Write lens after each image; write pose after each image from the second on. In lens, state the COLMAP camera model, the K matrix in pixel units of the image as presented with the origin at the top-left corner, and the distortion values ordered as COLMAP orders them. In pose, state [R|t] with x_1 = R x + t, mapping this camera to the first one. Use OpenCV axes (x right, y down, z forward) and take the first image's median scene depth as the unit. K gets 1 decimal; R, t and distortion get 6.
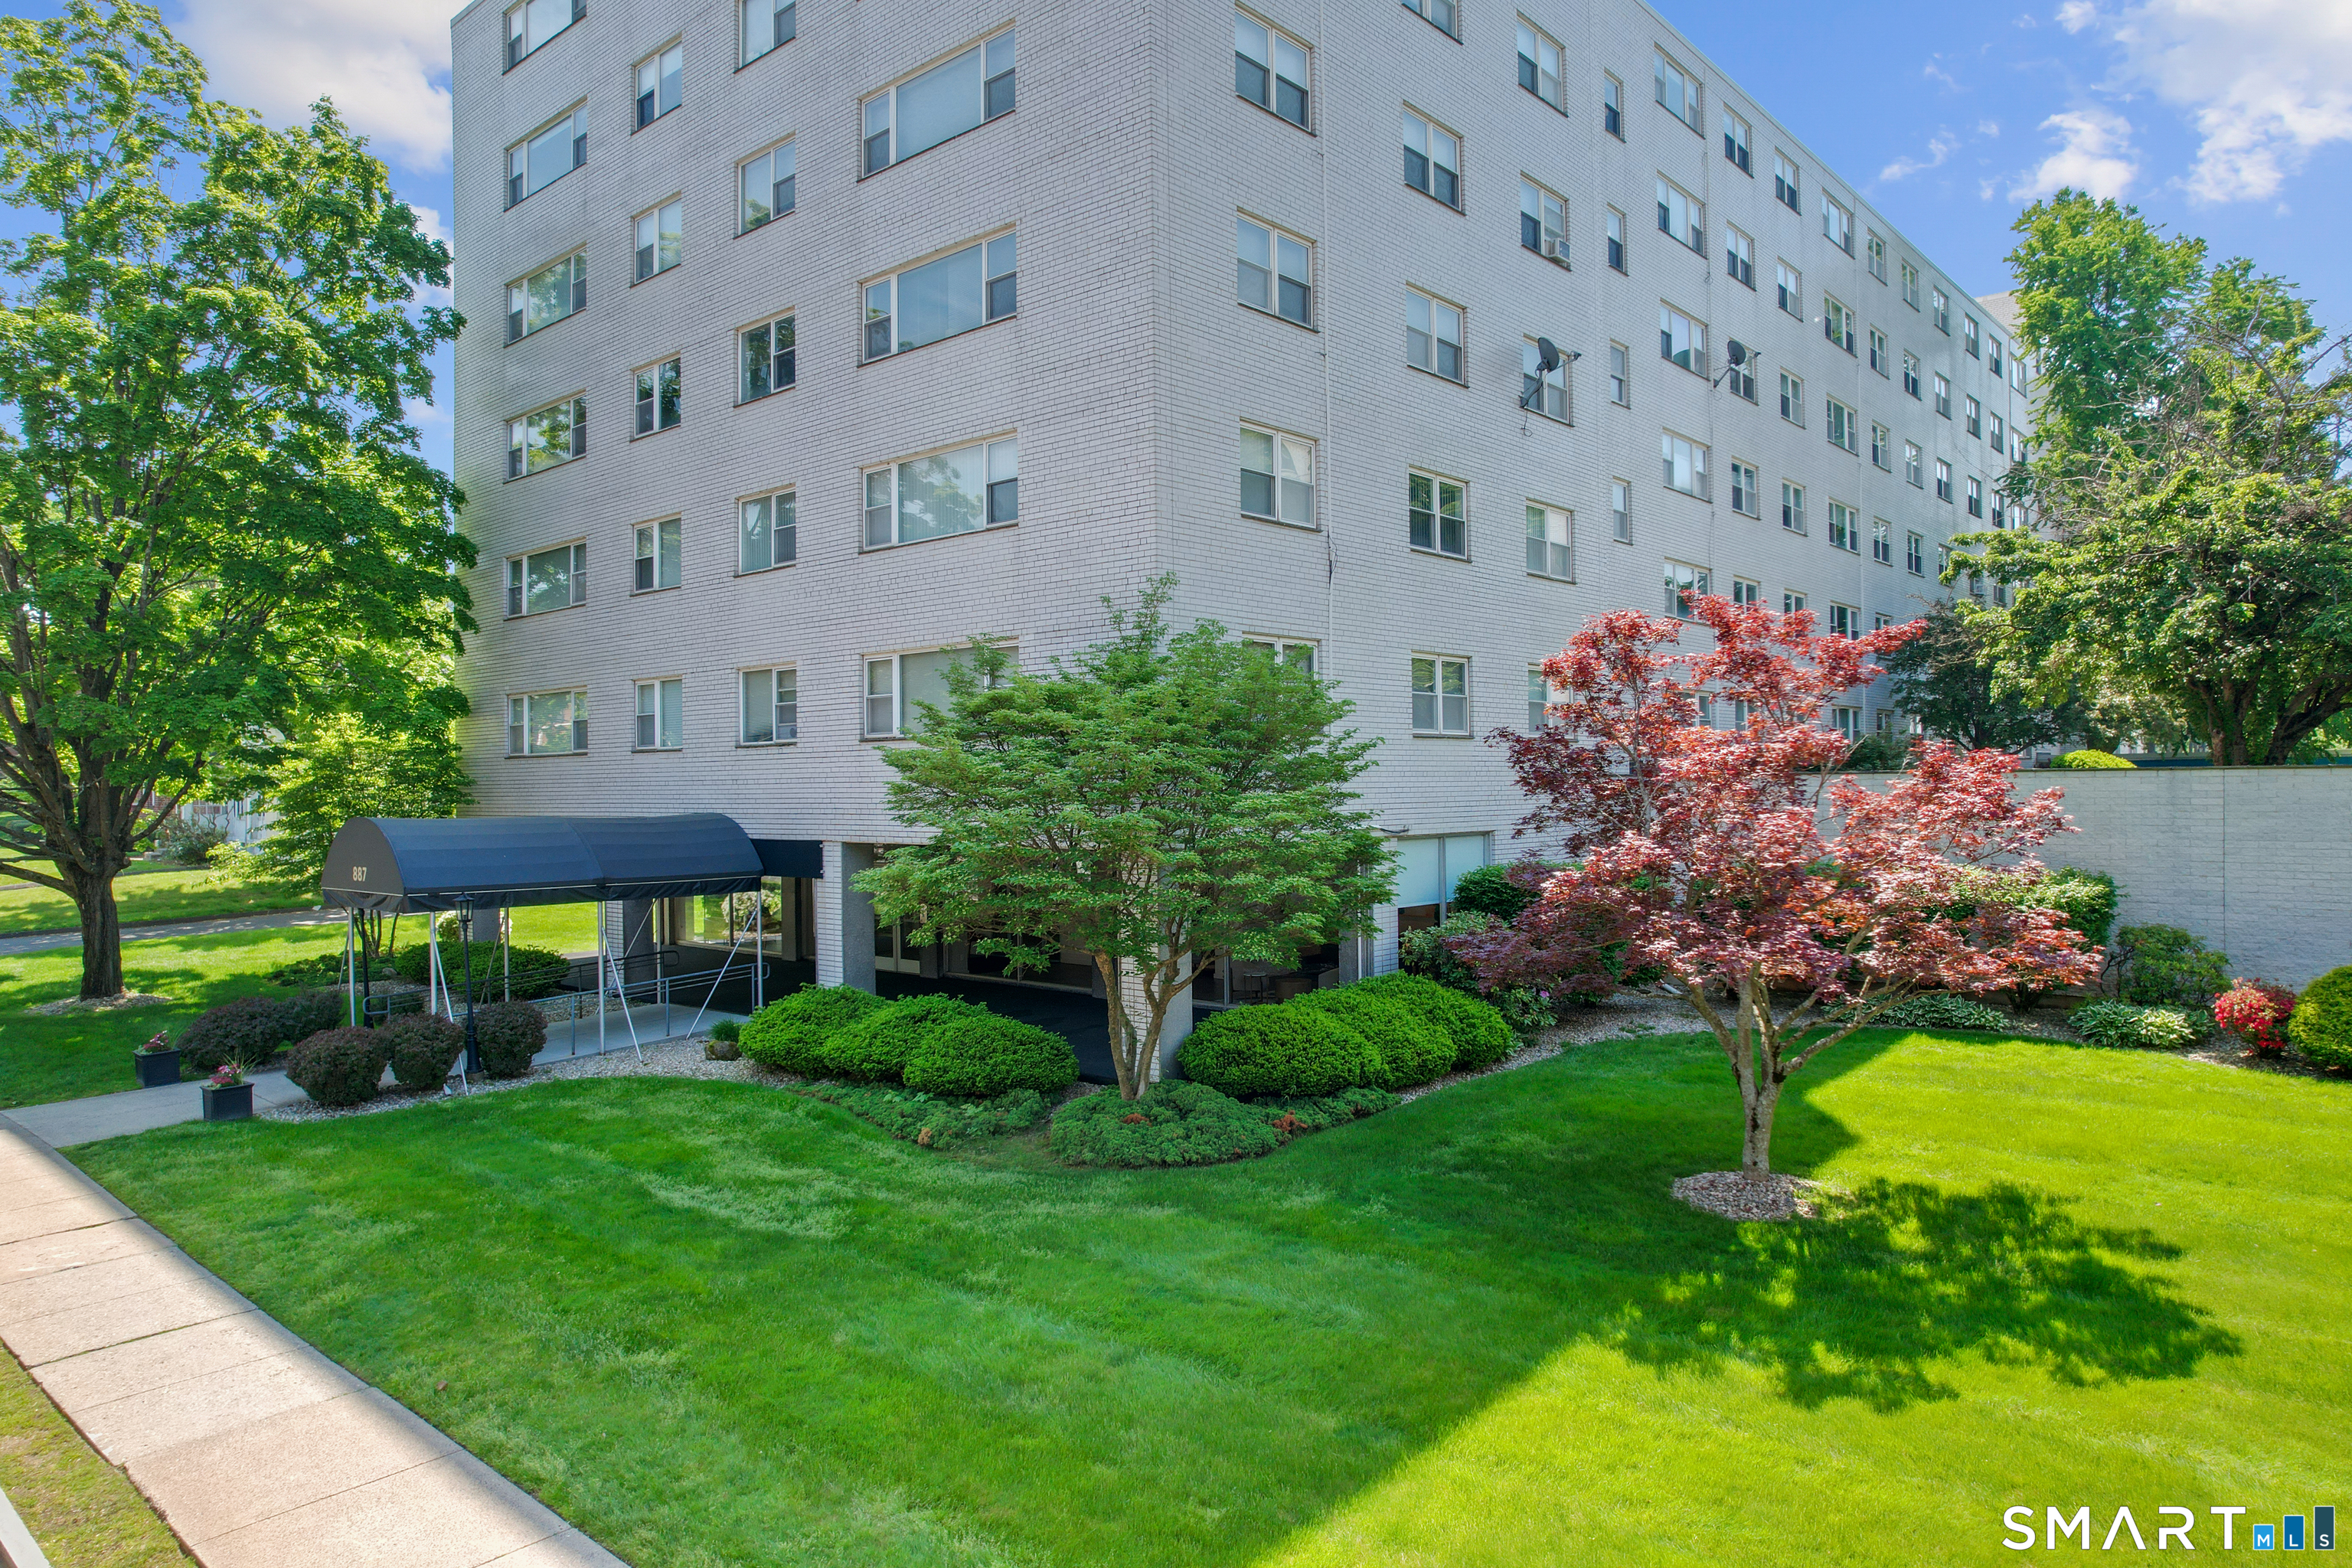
lens RADIAL K [[1518.6, 0, 1176.0], [0, 1518.6, 784.0], [0, 0, 1]] dist [-0.069063, 0.066883]
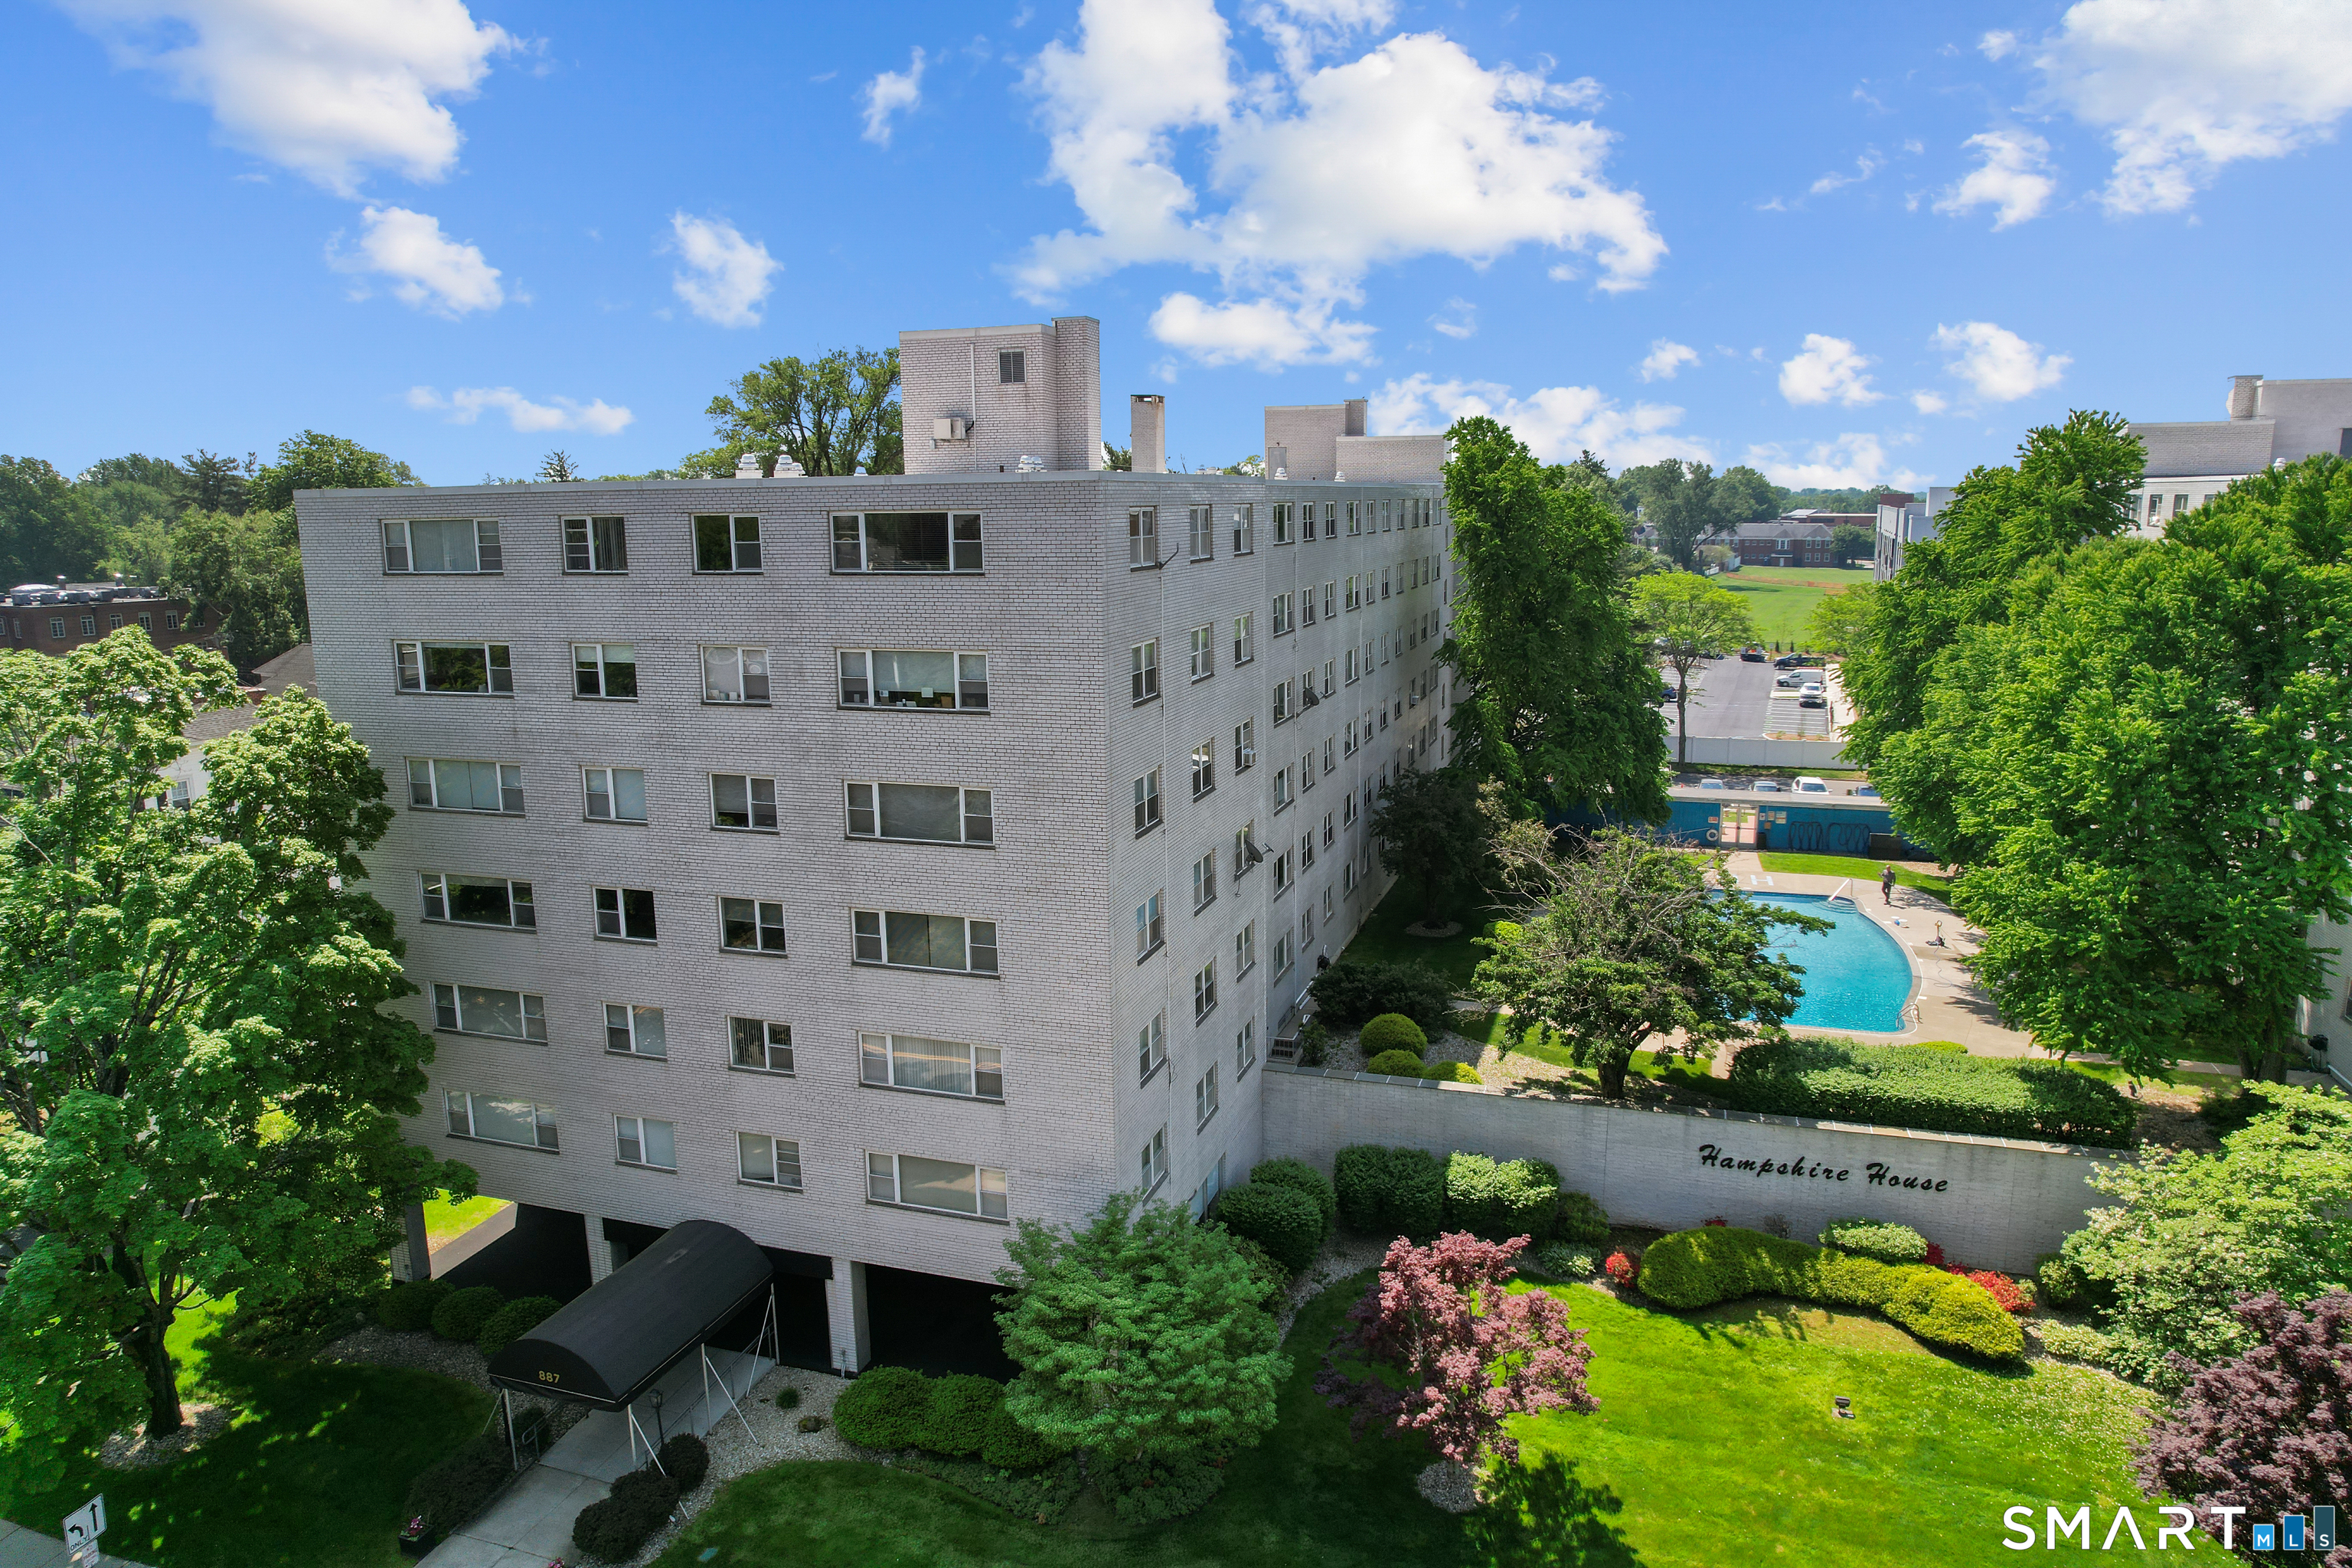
lens RADIAL K [[1519.9, 0, 1176.0], [0, 1519.9, 784.0], [0, 0, 1]] dist [-0.042615, 0.001100]
pose [[0.918217, -0.076821, 0.388557, -0.482123], [0.005011, 0.983185, 0.182542, -0.717096], [-0.396046, -0.165666, 0.903162, -0.417350]]
